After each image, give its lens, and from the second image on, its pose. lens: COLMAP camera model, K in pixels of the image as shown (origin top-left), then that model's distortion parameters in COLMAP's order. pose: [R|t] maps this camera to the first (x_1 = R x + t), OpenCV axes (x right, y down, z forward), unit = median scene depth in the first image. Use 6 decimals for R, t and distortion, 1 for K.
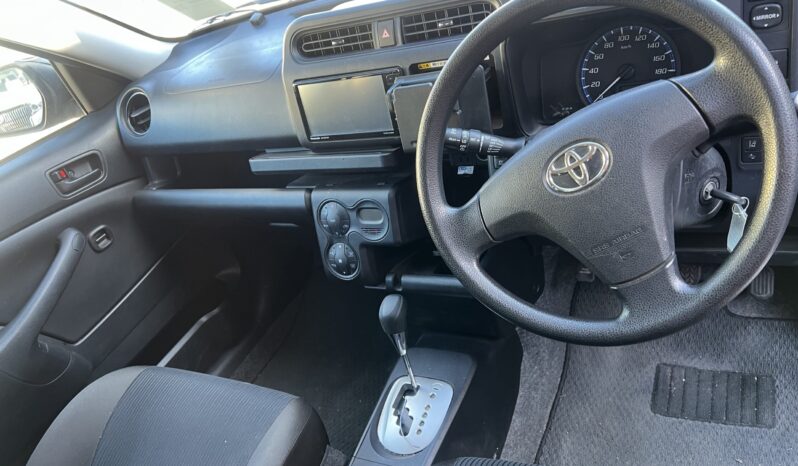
lens RADIAL K [[585.5, 0, 399.0], [0, 585.5, 233.0], [0, 0, 1]] dist [0.055328, -0.074598]
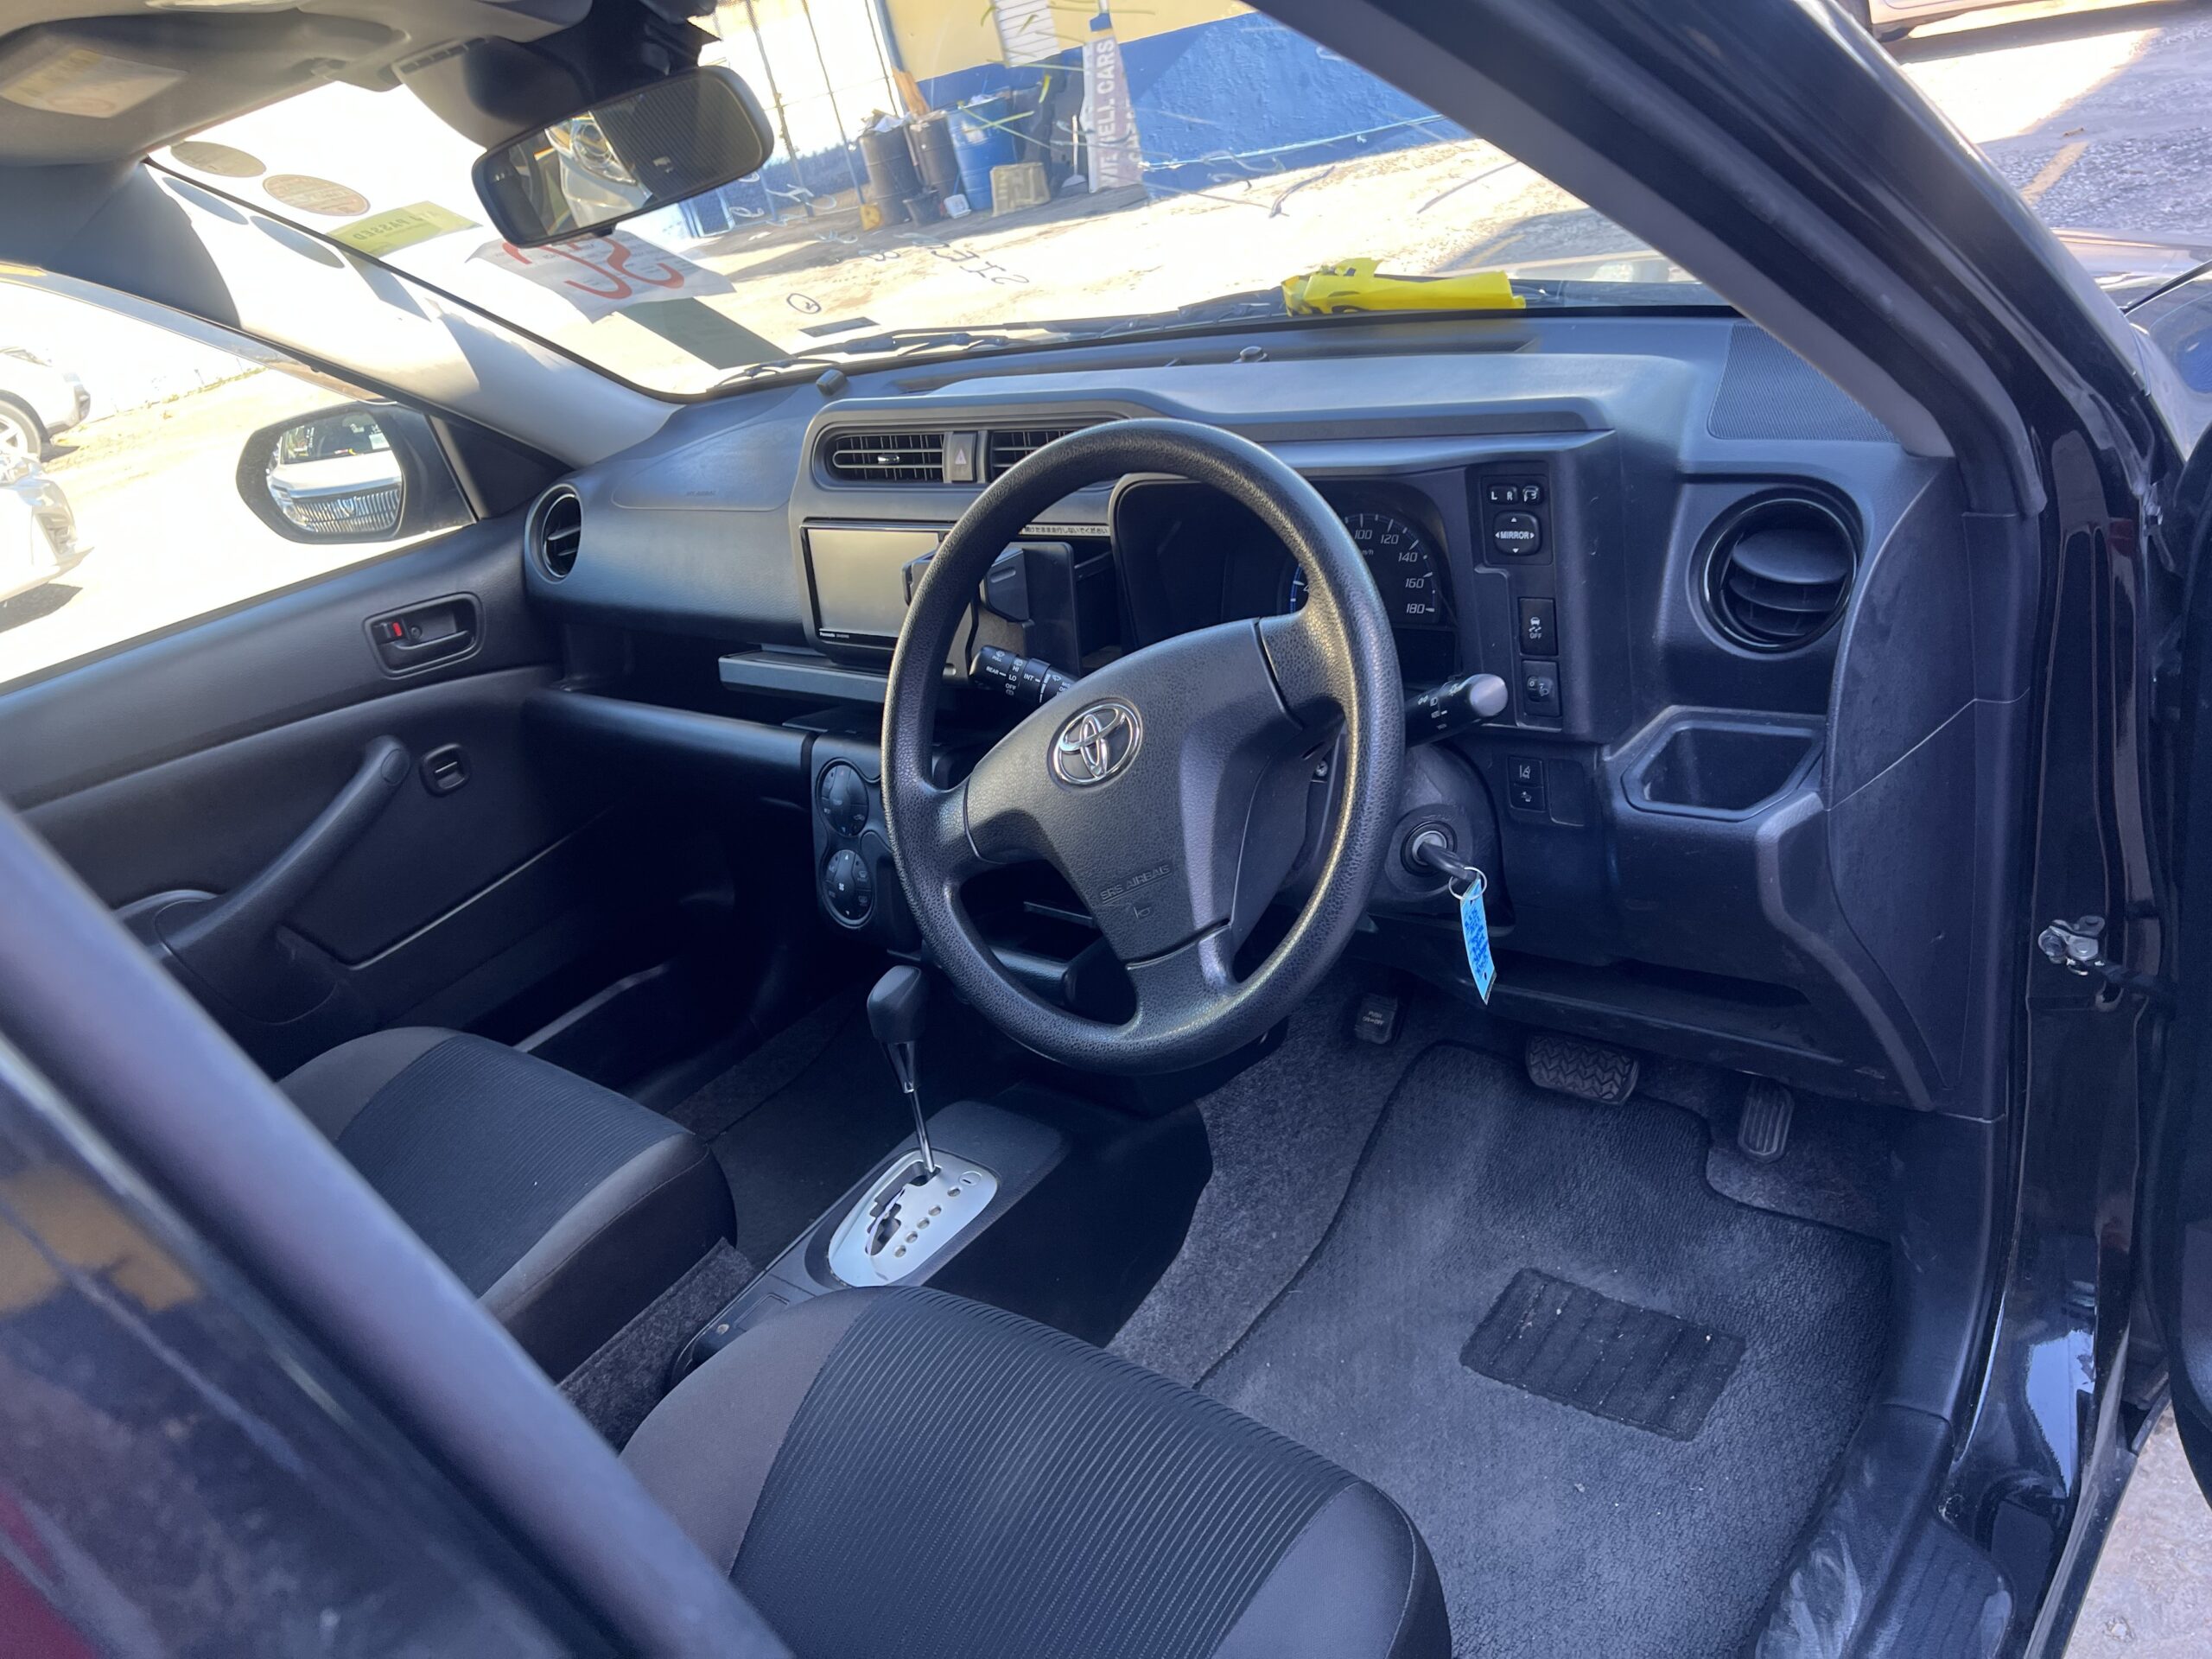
lens RADIAL K [[1647.9, 0, 1113.0], [0, 1647.9, 830.7], [0, 0, 1]] dist [0.047201, -0.051030]
pose [[0.966486, 0.178601, -0.184407, 0.341869], [-0.190594, 0.980428, -0.049352, 0.024946], [0.171984, 0.082845, 0.981610, -0.302143]]
